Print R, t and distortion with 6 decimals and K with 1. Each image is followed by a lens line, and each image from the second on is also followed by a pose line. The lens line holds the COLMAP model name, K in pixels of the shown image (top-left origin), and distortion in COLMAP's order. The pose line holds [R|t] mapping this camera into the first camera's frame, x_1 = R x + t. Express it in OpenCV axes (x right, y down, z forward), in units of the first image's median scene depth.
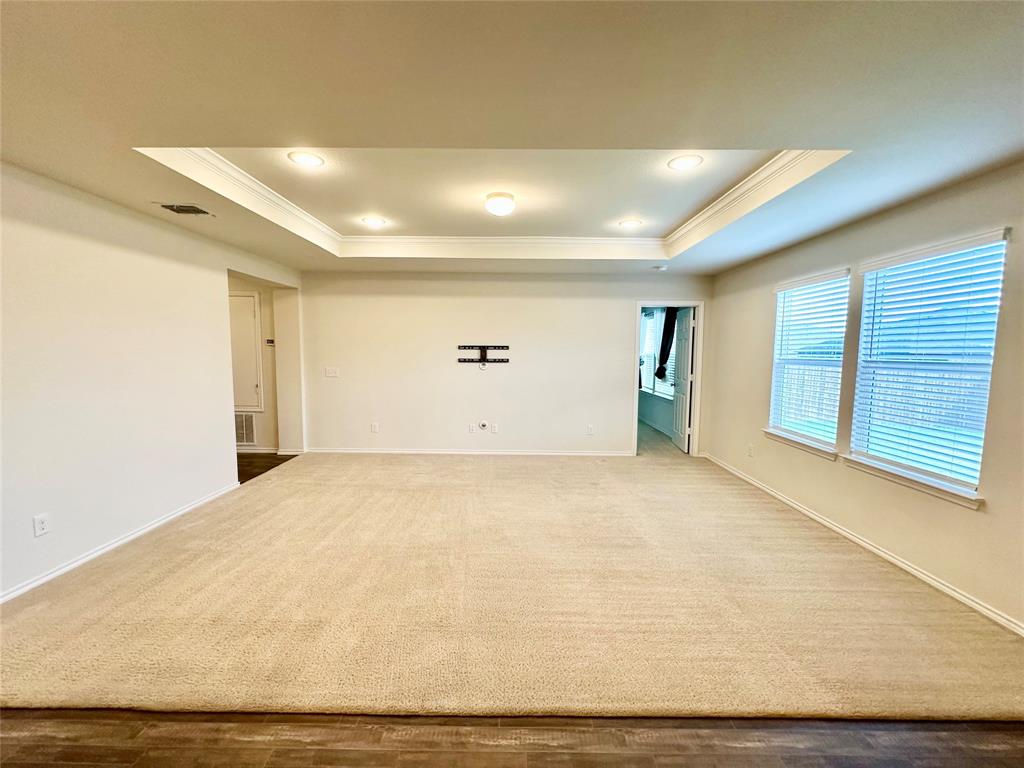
lens RADIAL K [[416.0, 0, 510.0], [0, 416.0, 372.4], [0, 0, 1]] dist [-0.000425, 0.000228]
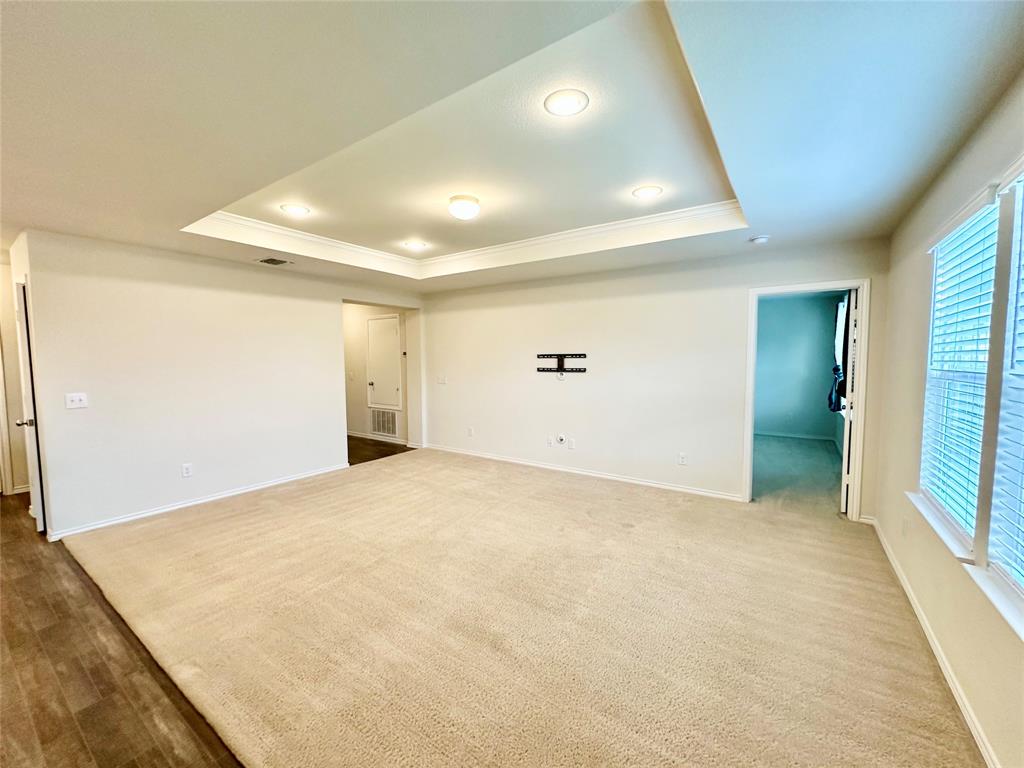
lens RADIAL K [[412.5, 0, 512.0], [0, 412.5, 384.0], [0, 0, 1]] dist [-0.000801, -0.000308]
pose [[0.824531, 0.024356, -0.565292, 0.413728], [-0.019036, 0.999702, 0.015307, -0.010318], [0.565497, -0.001860, 0.824749, 0.198986]]
